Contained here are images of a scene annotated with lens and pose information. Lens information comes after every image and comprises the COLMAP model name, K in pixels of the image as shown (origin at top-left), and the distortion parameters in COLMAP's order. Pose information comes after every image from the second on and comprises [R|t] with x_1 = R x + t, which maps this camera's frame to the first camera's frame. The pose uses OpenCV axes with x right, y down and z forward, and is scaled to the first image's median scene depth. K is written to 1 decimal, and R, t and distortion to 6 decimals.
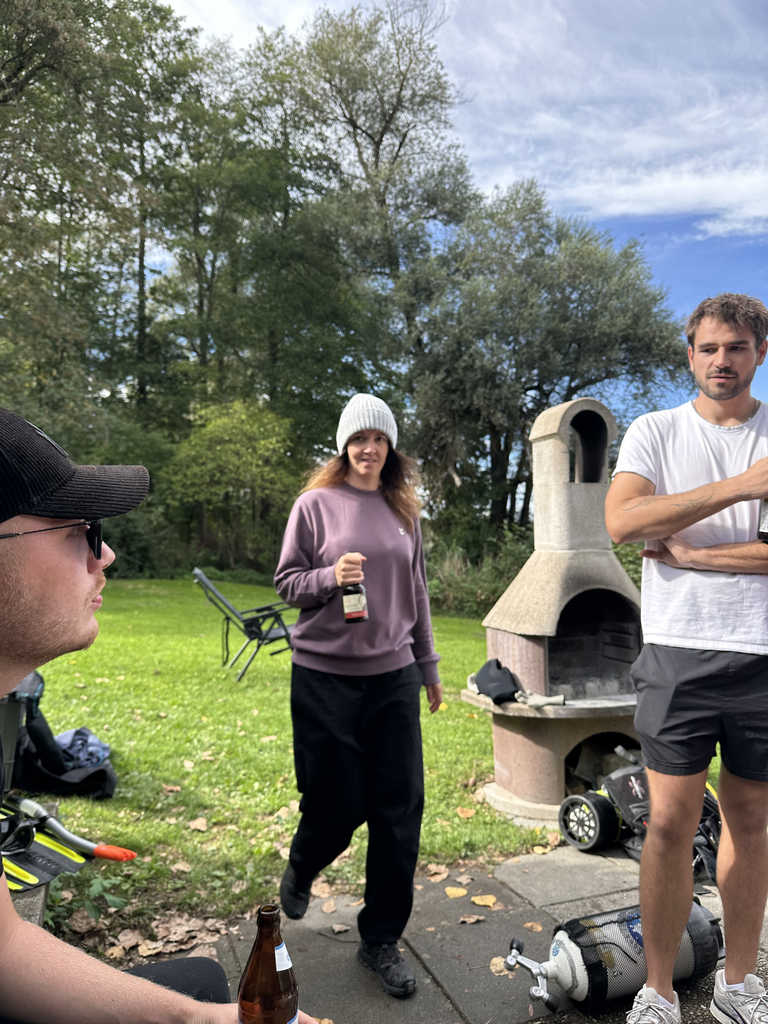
lens RADIAL K [[719.3, 0, 384.8], [0, 719.3, 513.4], [0, 0, 1]] dist [0.013632, -0.027168]
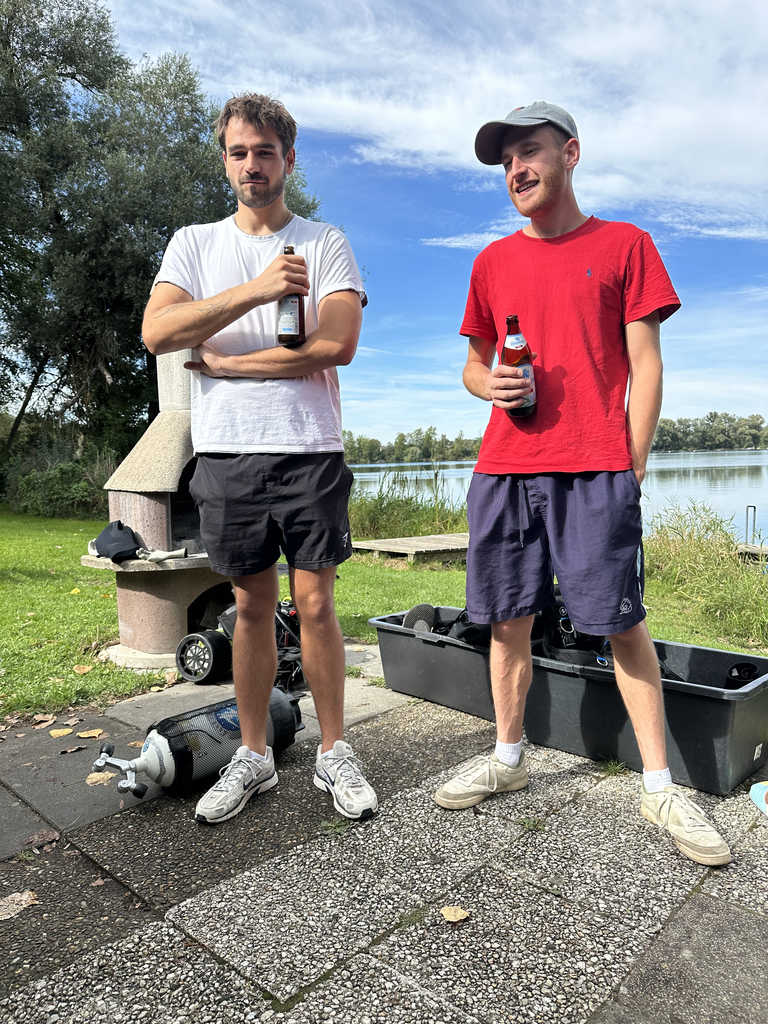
lens RADIAL K [[719.3, 0, 386.9], [0, 719.3, 511.4], [0, 0, 1]] dist [0.013632, -0.027168]
pose [[0.902383, -0.034167, 0.429579, 0.065445], [-0.011365, 0.994618, 0.102981, 0.086811], [-0.430786, -0.097810, 0.897138, -0.037249]]
